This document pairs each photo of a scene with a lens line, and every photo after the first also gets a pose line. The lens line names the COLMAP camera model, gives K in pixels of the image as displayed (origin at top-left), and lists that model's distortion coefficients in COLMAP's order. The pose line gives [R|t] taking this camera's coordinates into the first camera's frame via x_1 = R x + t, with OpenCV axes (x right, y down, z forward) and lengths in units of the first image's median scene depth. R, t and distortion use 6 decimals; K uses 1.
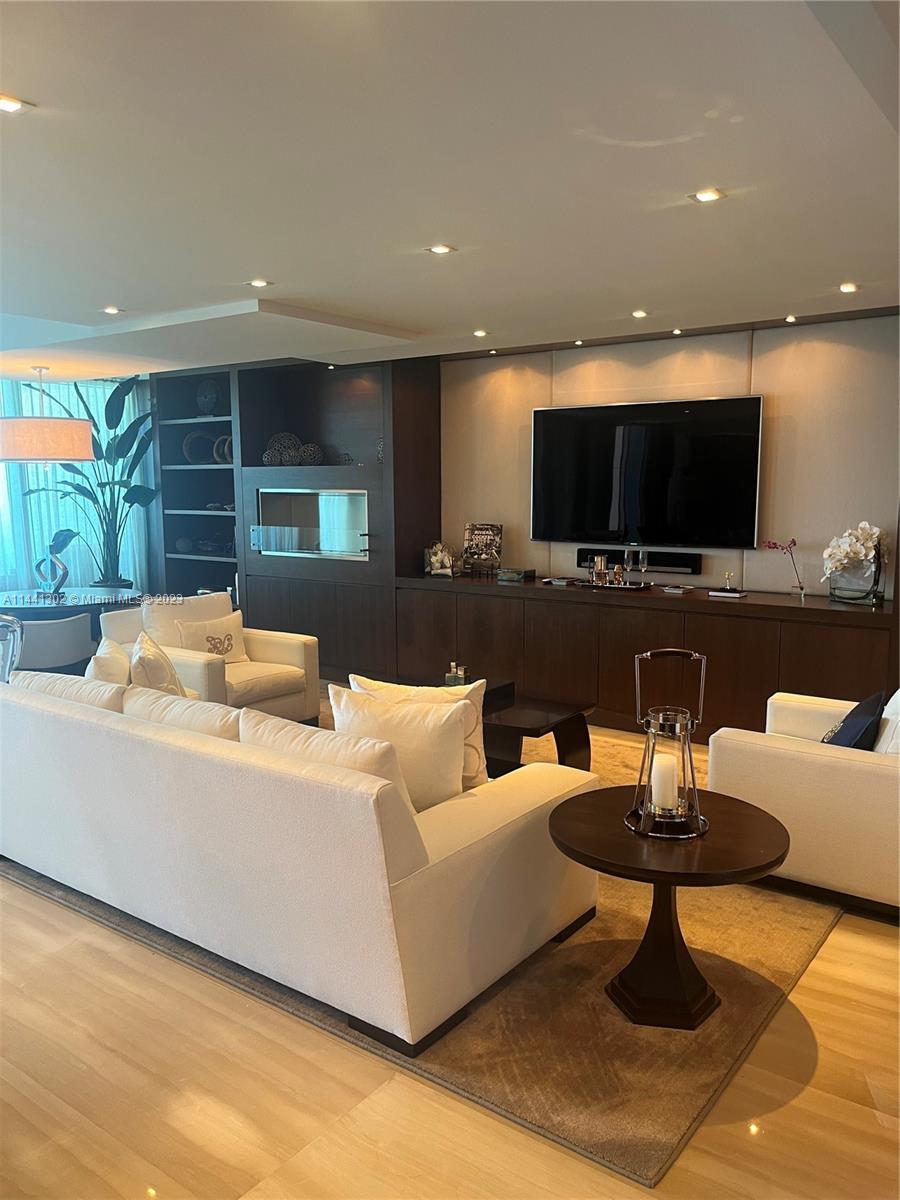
lens RADIAL K [[924.8, 0, 437.6], [0, 924.8, 598.9], [0, 0, 1]] dist [0.031056, -0.005714]
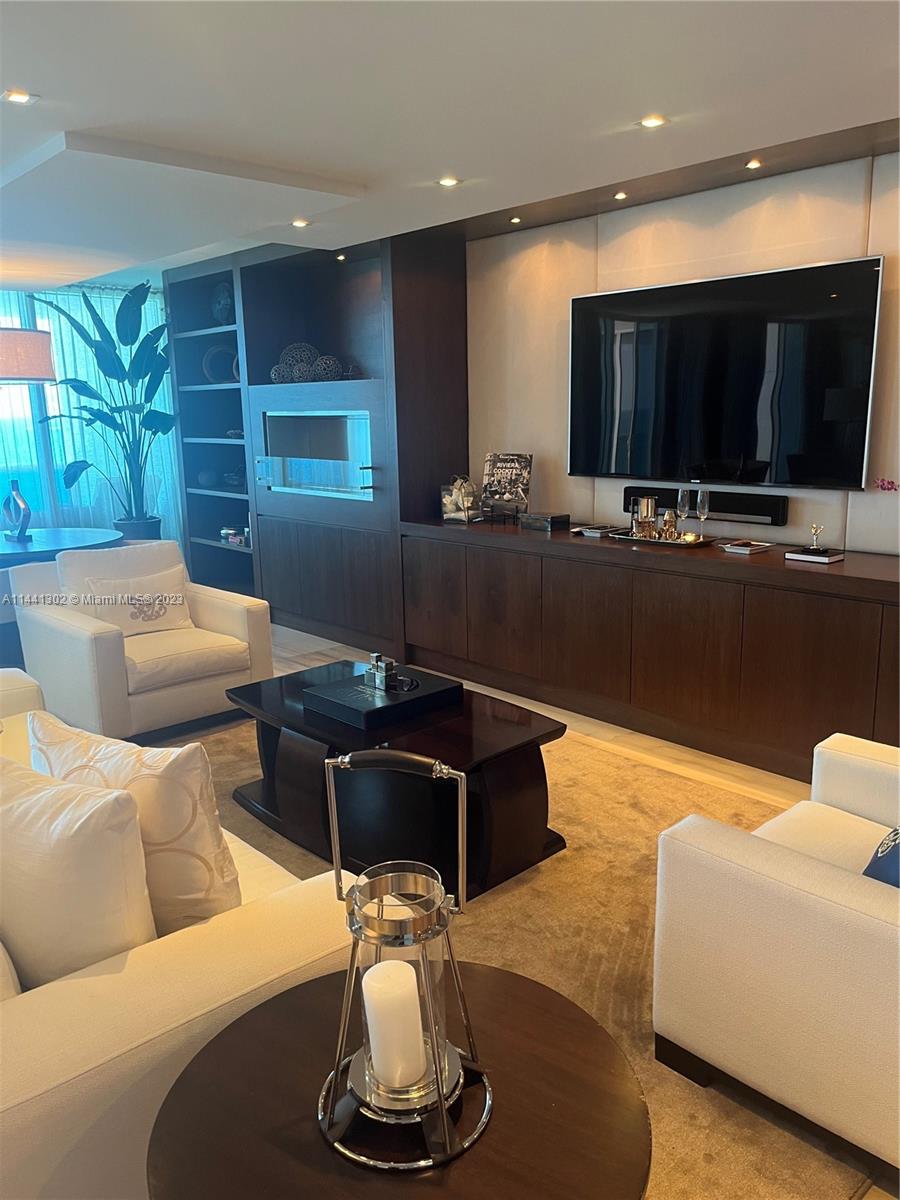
lens RADIAL K [[924.8, 0, 437.6], [0, 924.8, 598.9], [0, 0, 1]] dist [0.031056, -0.005714]
pose [[0.981290, 0.024604, -0.190959, 0.141943], [-0.009283, 0.996694, 0.080714, -0.022318], [0.192314, -0.077431, 0.978274, 0.226515]]
